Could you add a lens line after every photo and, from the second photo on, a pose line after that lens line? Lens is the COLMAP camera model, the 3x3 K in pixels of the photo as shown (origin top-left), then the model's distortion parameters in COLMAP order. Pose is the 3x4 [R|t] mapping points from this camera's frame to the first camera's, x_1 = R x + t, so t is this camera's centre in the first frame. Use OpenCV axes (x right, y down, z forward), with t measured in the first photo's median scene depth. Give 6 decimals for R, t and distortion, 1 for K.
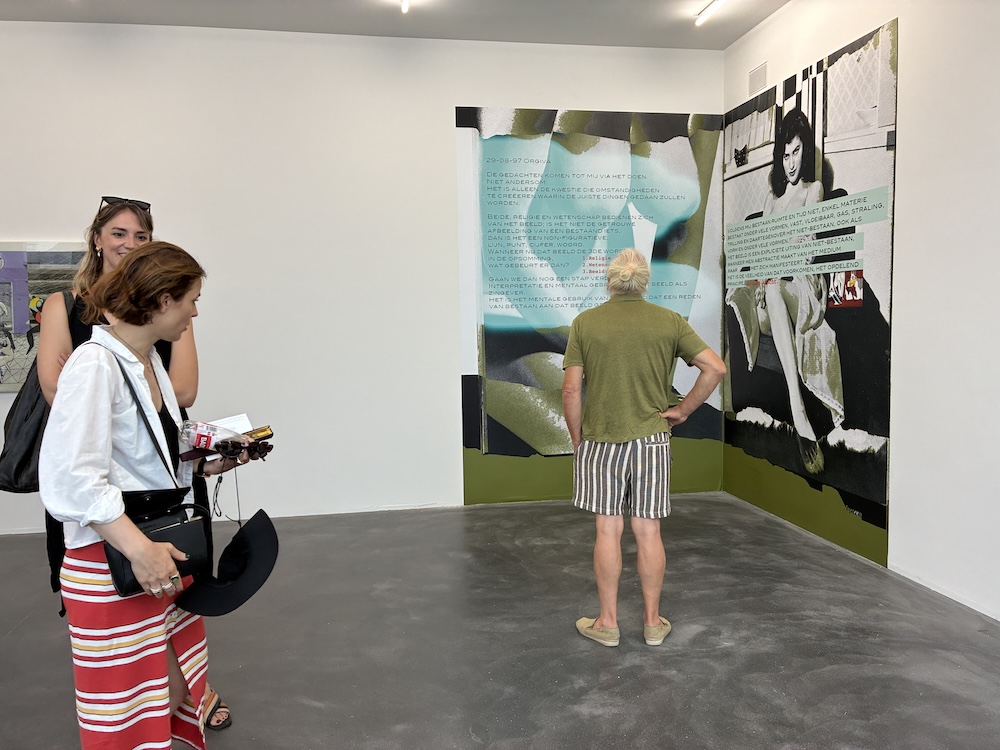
lens RADIAL K [[760.2, 0, 502.2], [0, 760.2, 379.6], [0, 0, 1]] dist [0.045712, -0.048283]
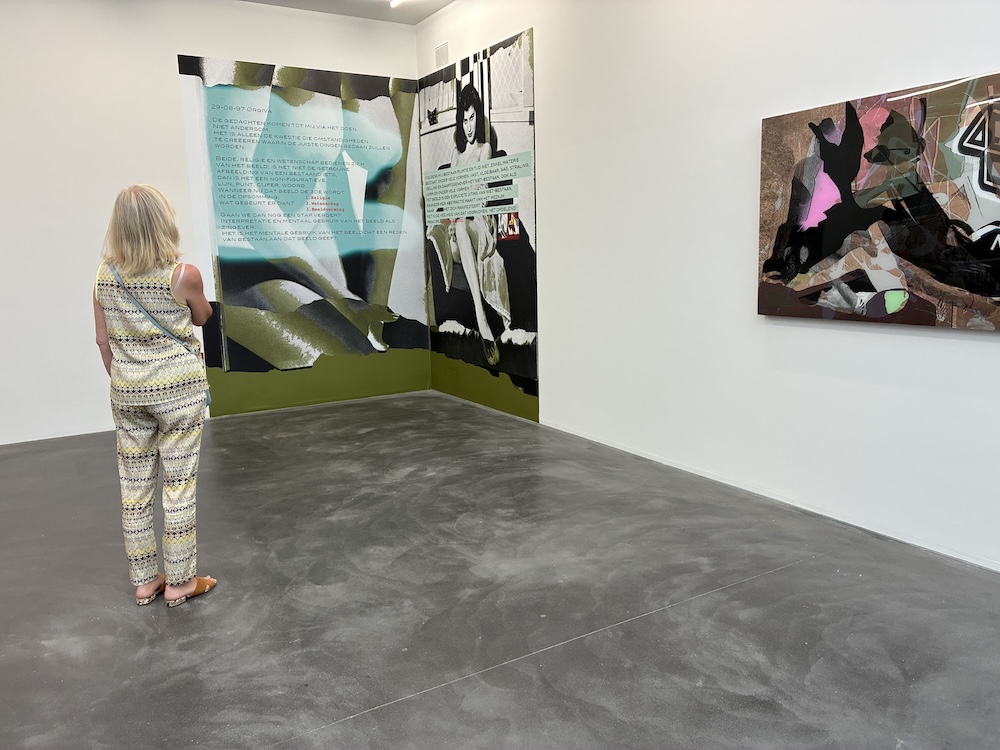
lens RADIAL K [[760.2, 0, 501.0], [0, 760.2, 369.1], [0, 0, 1]] dist [0.045712, -0.048283]
pose [[0.934397, -0.060224, 0.351106, -0.049045], [0.037076, 0.996694, 0.072288, 0.033408], [-0.354299, -0.054528, 0.933541, -0.249247]]
